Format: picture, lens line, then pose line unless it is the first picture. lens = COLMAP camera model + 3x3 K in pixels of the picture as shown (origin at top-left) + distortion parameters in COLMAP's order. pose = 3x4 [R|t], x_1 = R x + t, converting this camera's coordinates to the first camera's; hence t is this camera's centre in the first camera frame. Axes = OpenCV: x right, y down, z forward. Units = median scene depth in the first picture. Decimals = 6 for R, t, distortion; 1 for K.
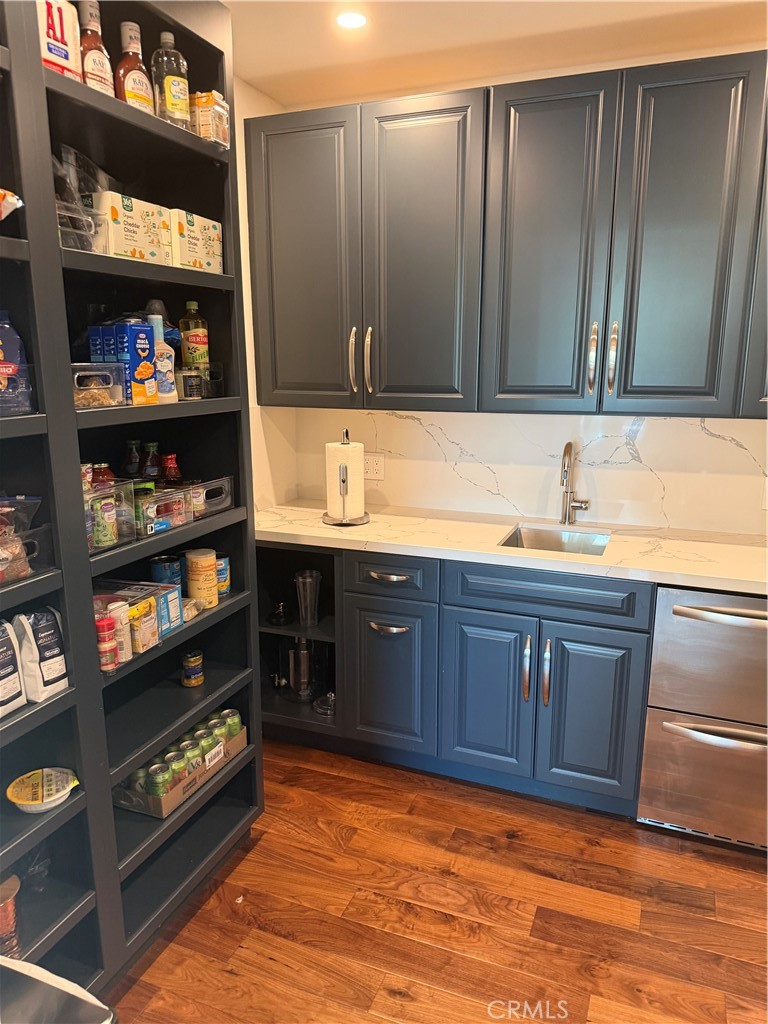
lens RADIAL K [[715.5, 0, 382.4], [0, 715.5, 514.6], [0, 0, 1]] dist [-0.005706, -0.012917]
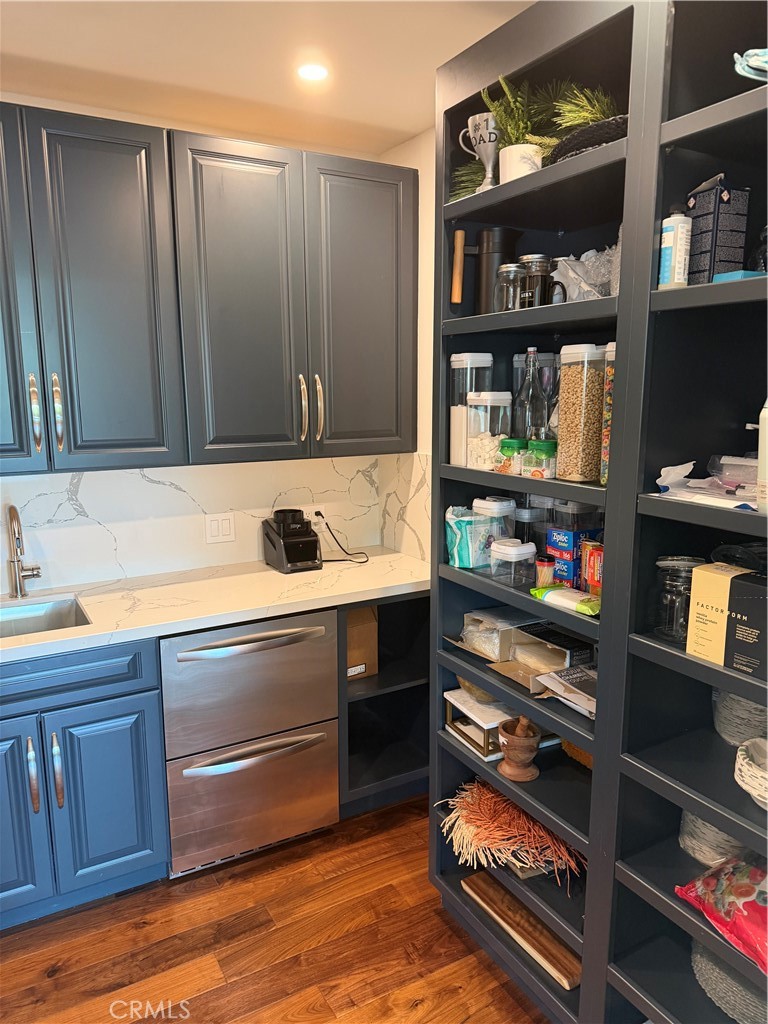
lens RADIAL K [[715.5, 0, 384.0], [0, 715.5, 513.5], [0, 0, 1]] dist [-0.005706, -0.012917]
pose [[0.616839, -0.137233, 0.775033, -0.158819], [0.172312, 0.984341, 0.037154, -0.052416], [-0.767996, 0.110630, 0.630827, 0.106409]]
